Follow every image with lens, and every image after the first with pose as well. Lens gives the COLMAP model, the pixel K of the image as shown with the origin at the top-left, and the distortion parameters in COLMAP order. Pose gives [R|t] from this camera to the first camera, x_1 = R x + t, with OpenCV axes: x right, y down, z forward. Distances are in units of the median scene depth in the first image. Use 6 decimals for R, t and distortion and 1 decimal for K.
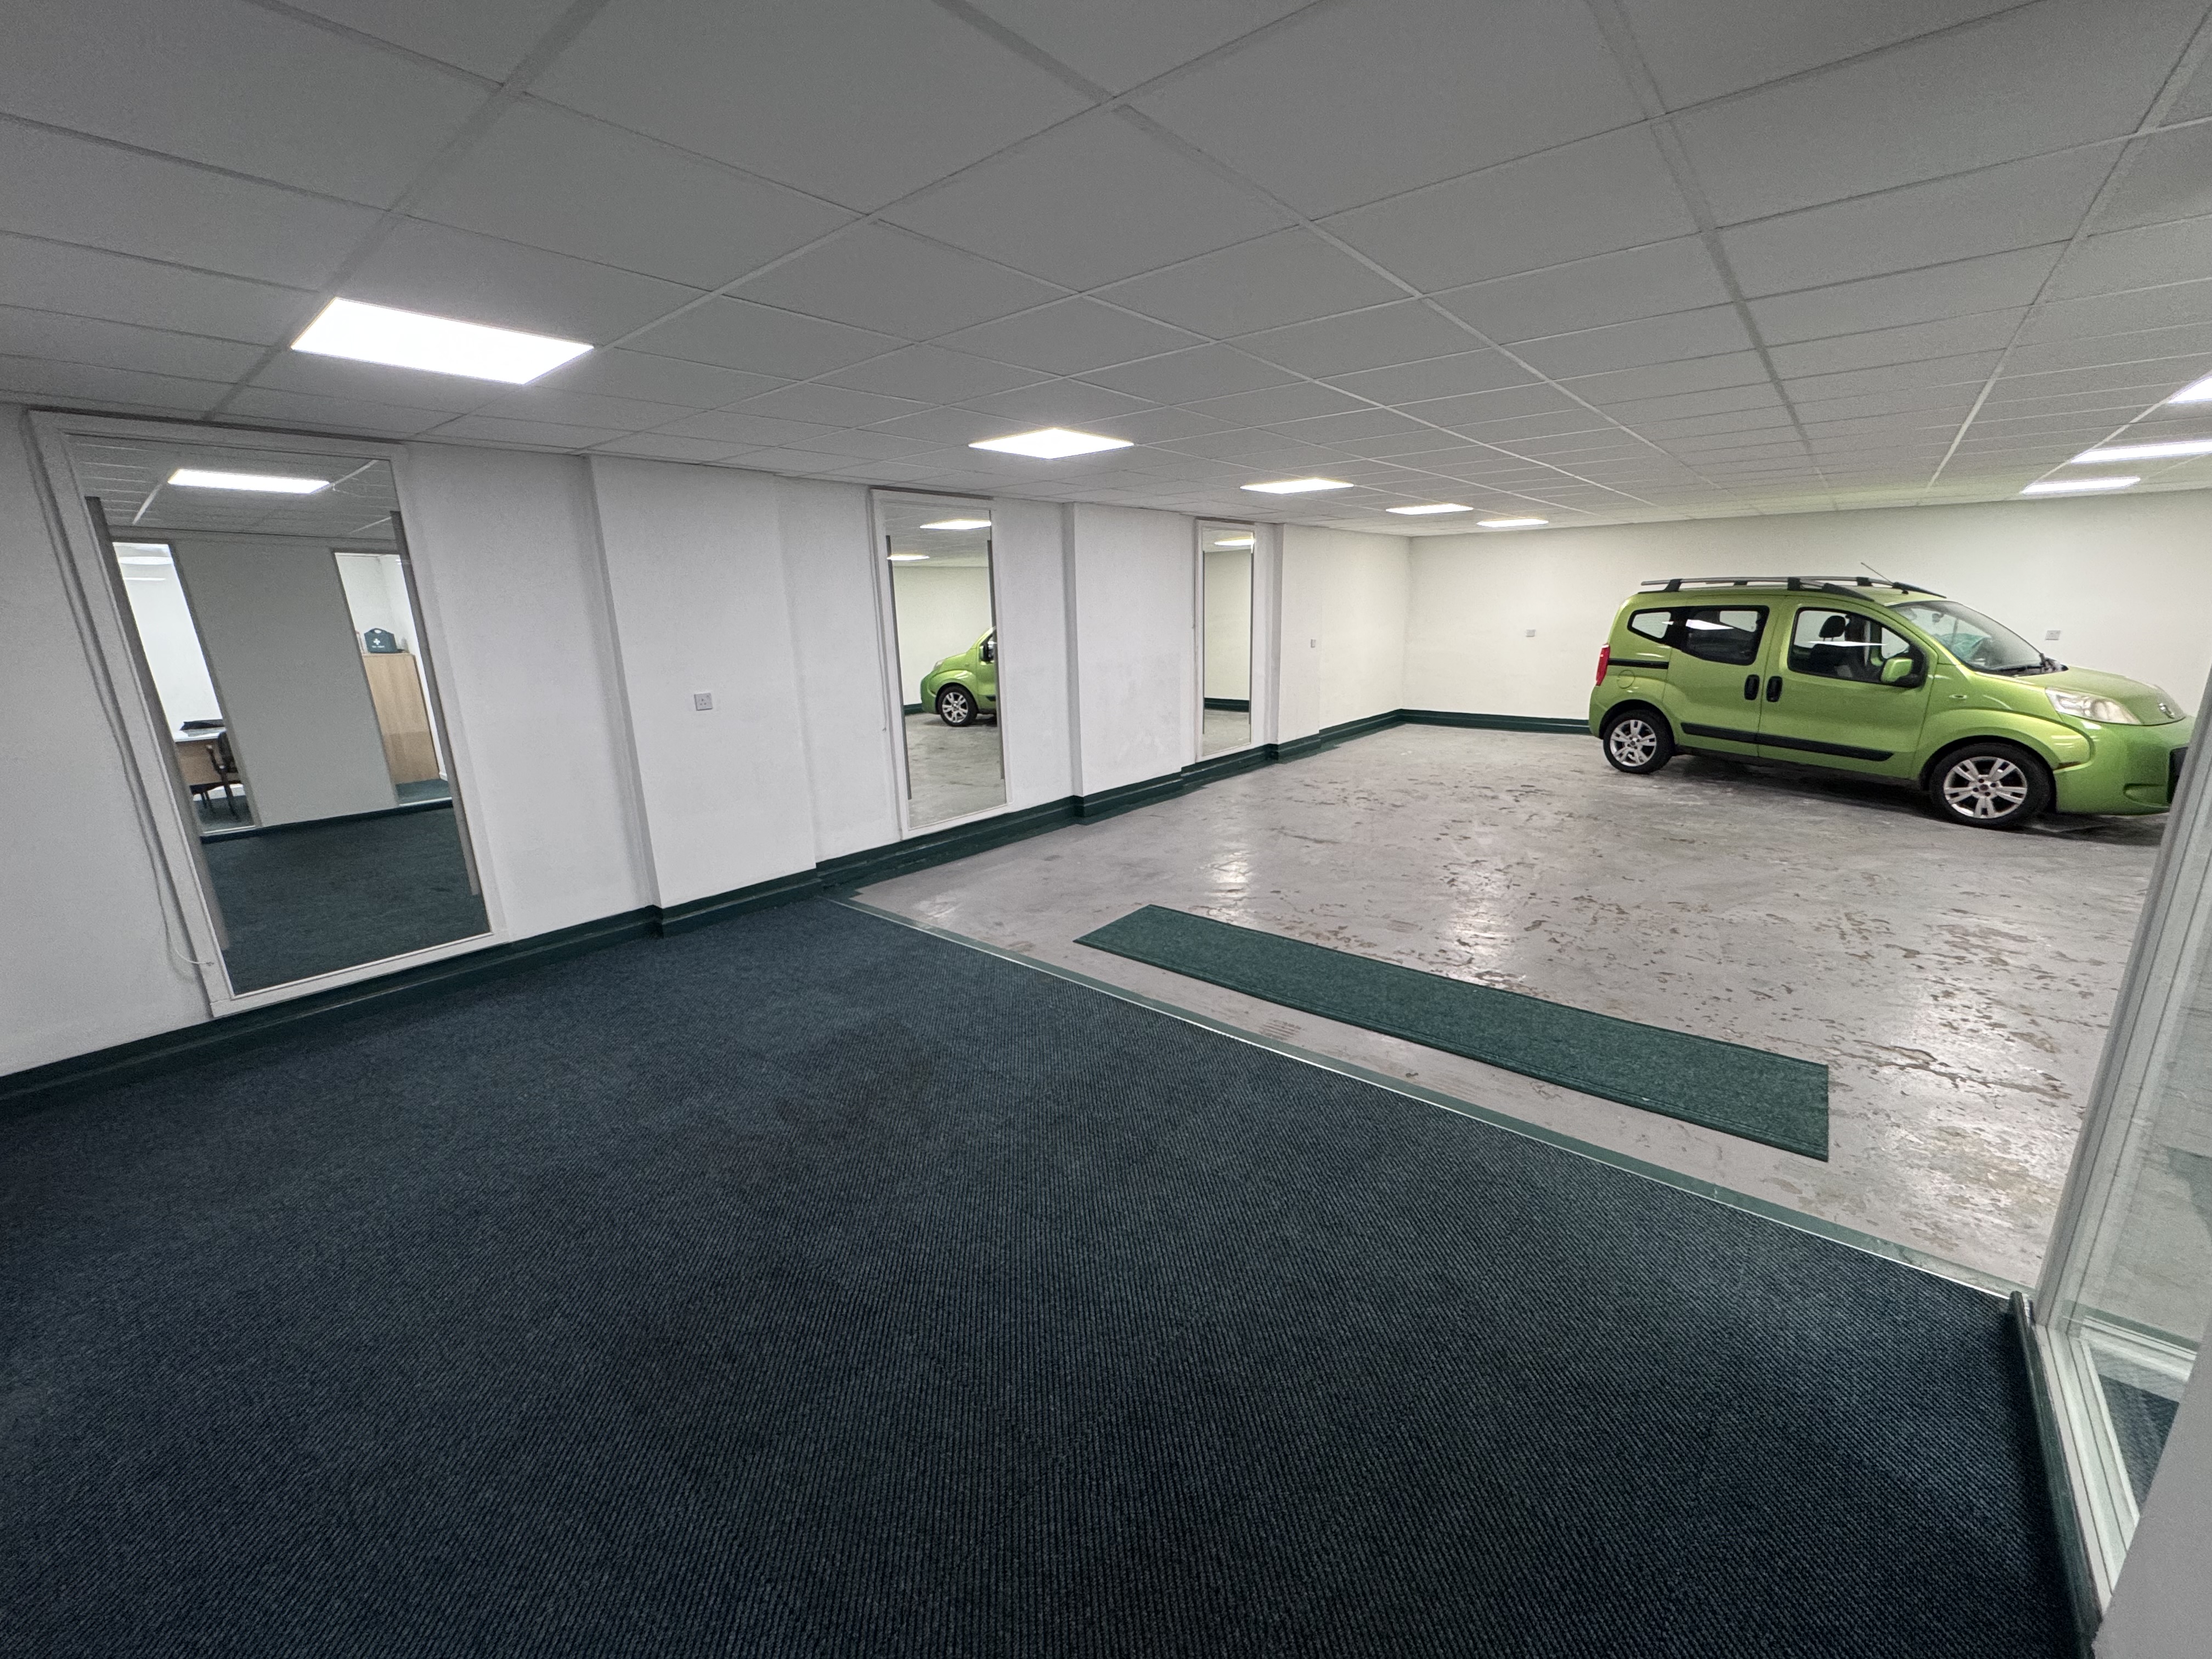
lens RADIAL K [[880.8, 0, 1105.0], [0, 880.8, 834.4], [0, 0, 1]] dist [-0.002284, -0.000210]
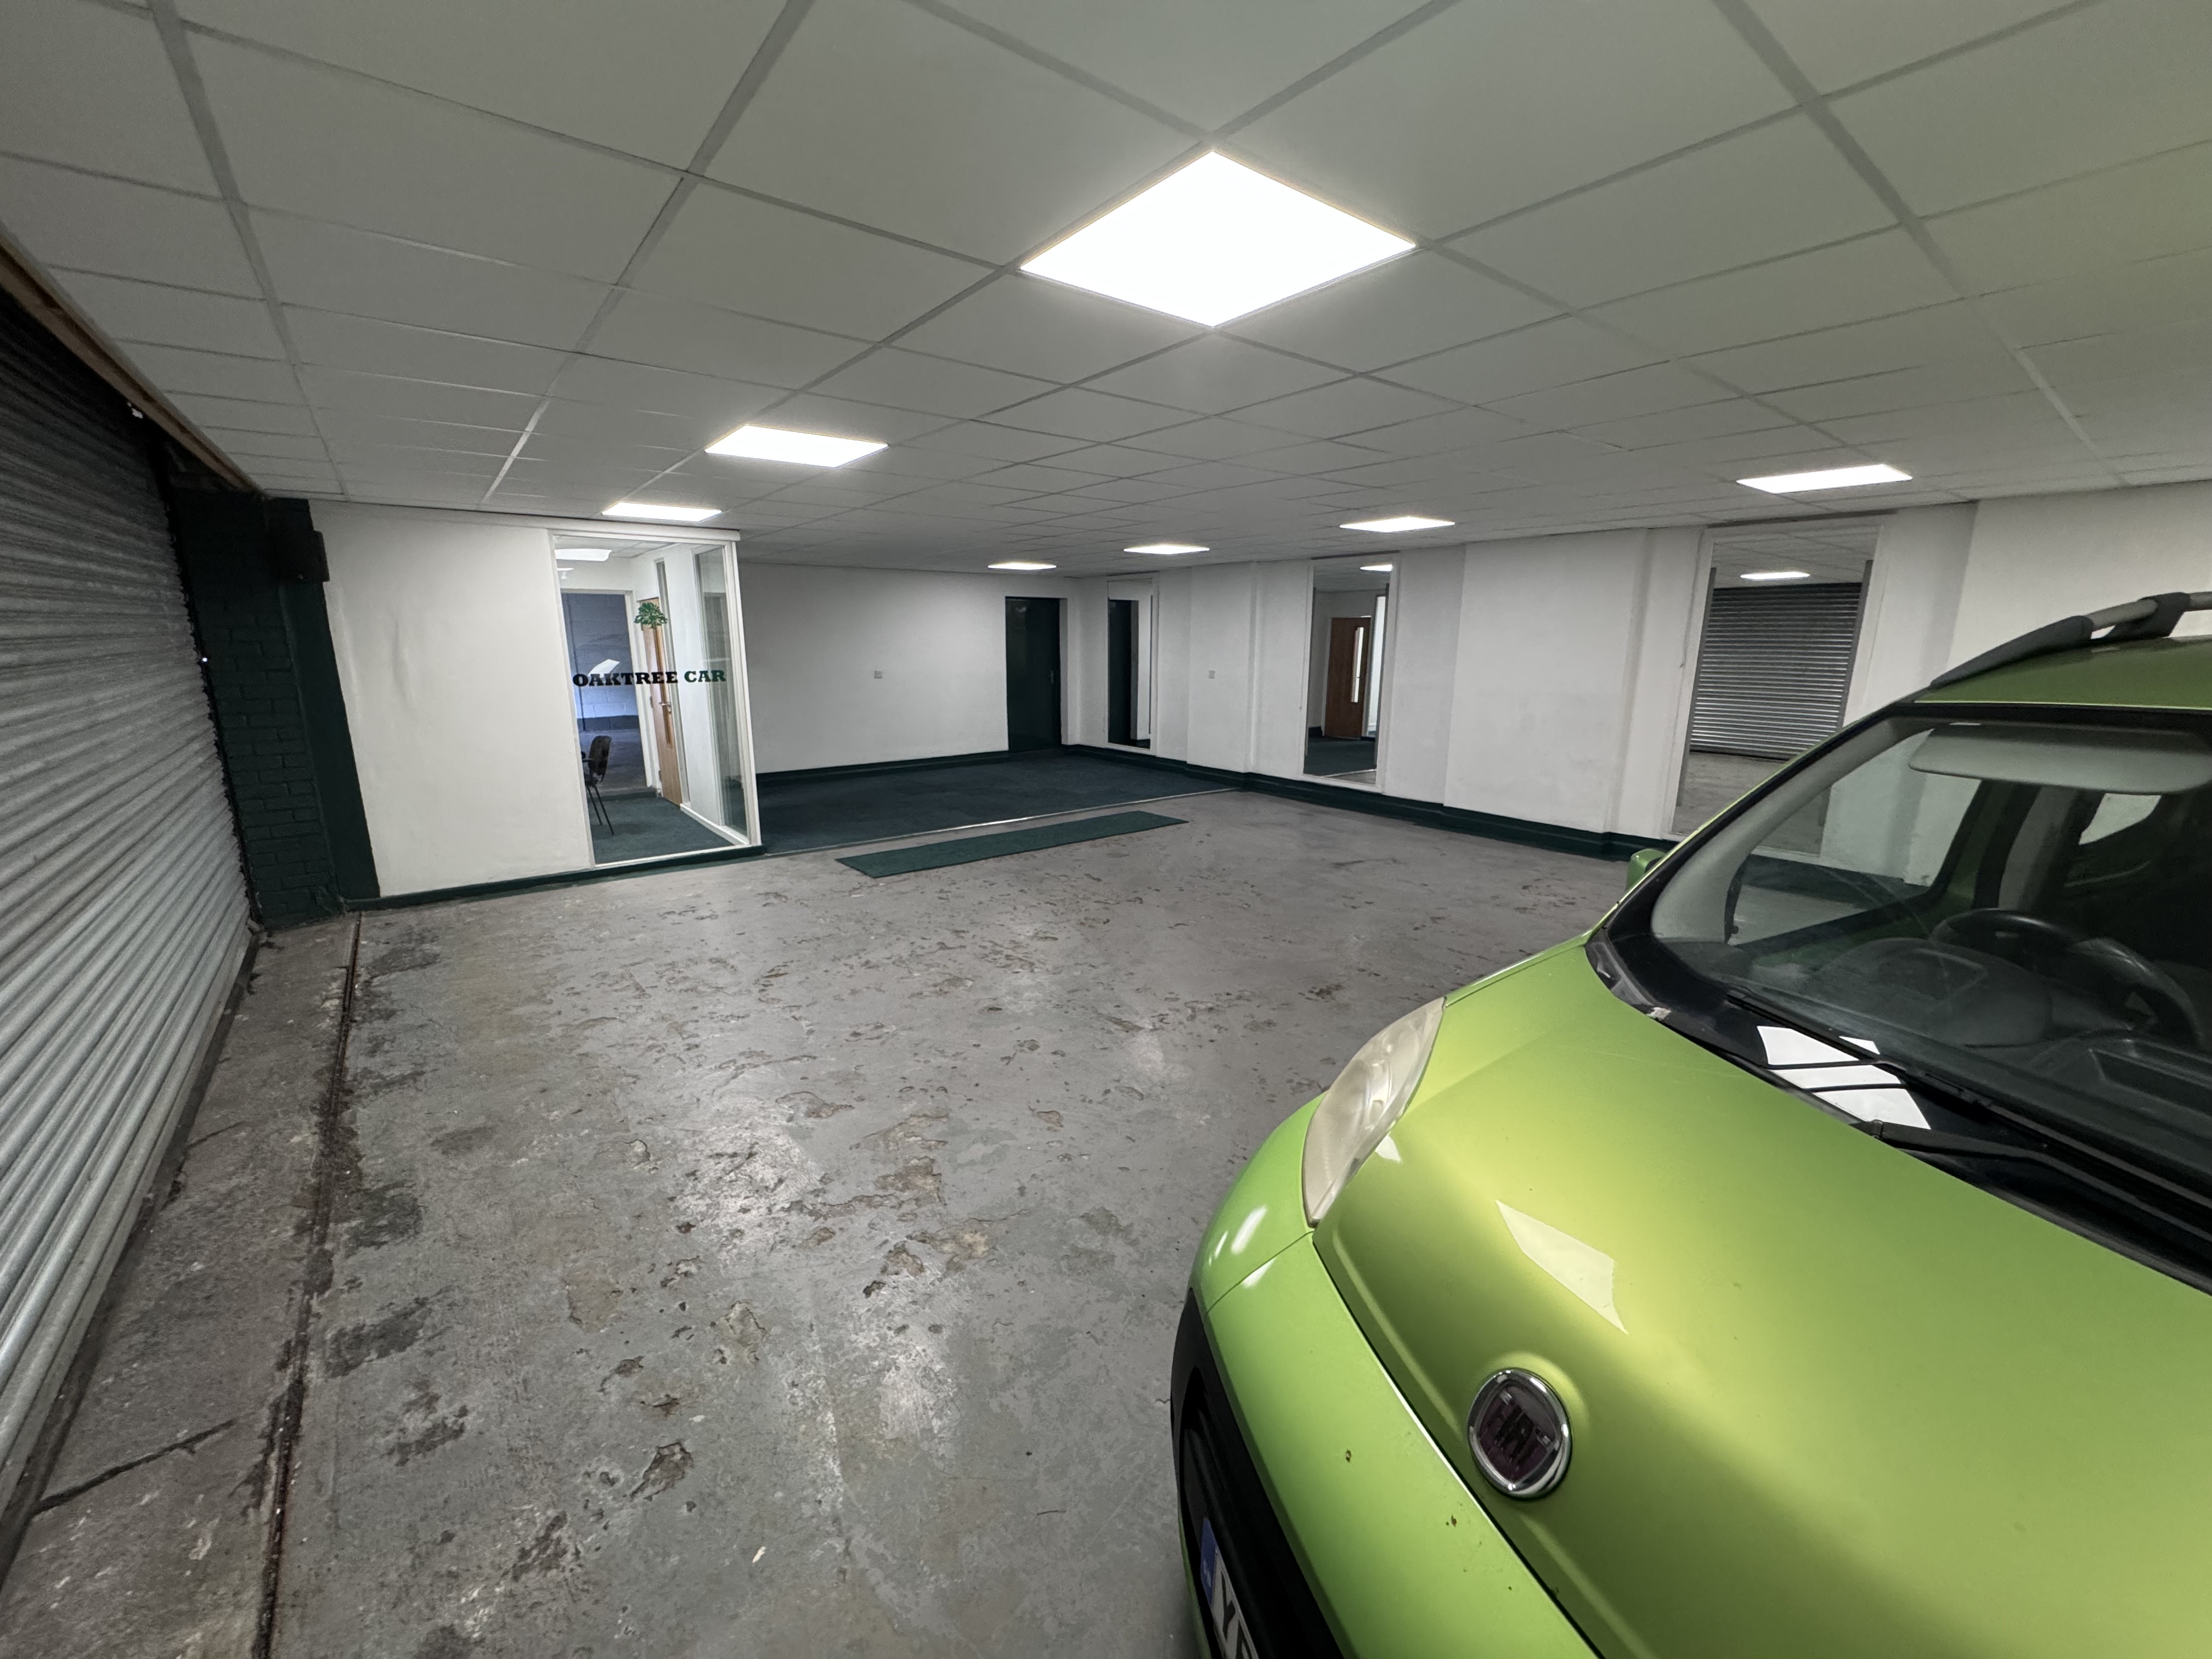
lens RADIAL K [[880.8, 0, 1105.0], [0, 880.8, 834.4], [0, 0, 1]] dist [-0.002284, -0.000210]
pose [[-0.207371, 0.240372, -0.948271, 1.290894], [-0.244548, 0.925829, 0.288162, -0.258986], [0.947203, 0.291654, -0.133208, 0.872644]]
